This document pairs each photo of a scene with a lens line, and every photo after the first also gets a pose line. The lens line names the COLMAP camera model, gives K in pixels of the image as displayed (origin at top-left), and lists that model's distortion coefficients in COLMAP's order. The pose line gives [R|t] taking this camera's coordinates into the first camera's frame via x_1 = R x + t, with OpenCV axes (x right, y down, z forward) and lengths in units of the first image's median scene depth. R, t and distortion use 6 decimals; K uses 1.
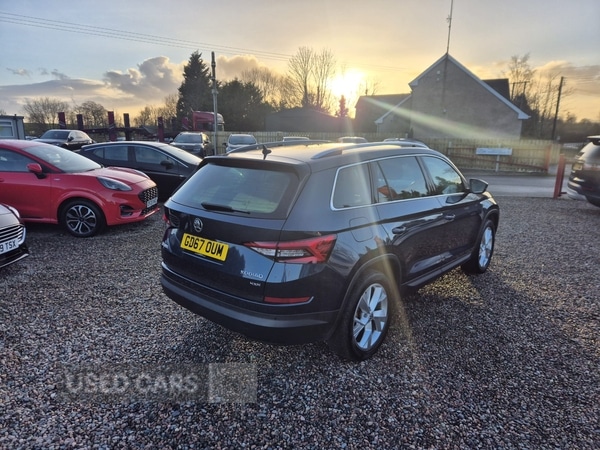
lens RADIAL K [[398.1, 0, 298.8], [0, 398.1, 222.1], [0, 0, 1]] dist [0.044698, -0.034354]
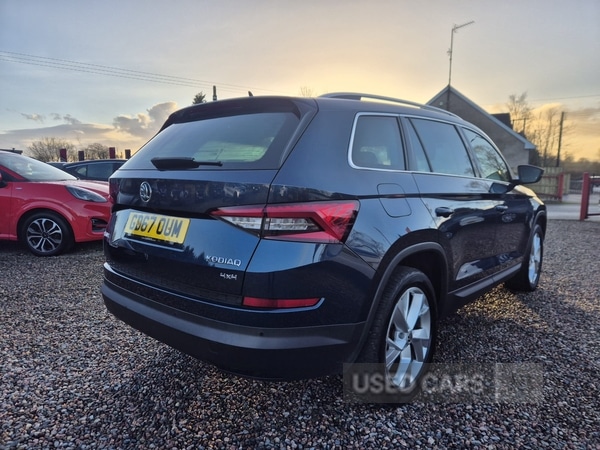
lens RADIAL K [[398.1, 0, 299.9], [0, 398.1, 224.0], [0, 0, 1]] dist [0.044698, -0.034354]
pose [[0.999972, -0.006331, -0.004109, 0.002144], [0.005918, 0.995589, -0.093634, 0.103455], [0.004683, 0.093607, 0.995598, 0.299881]]
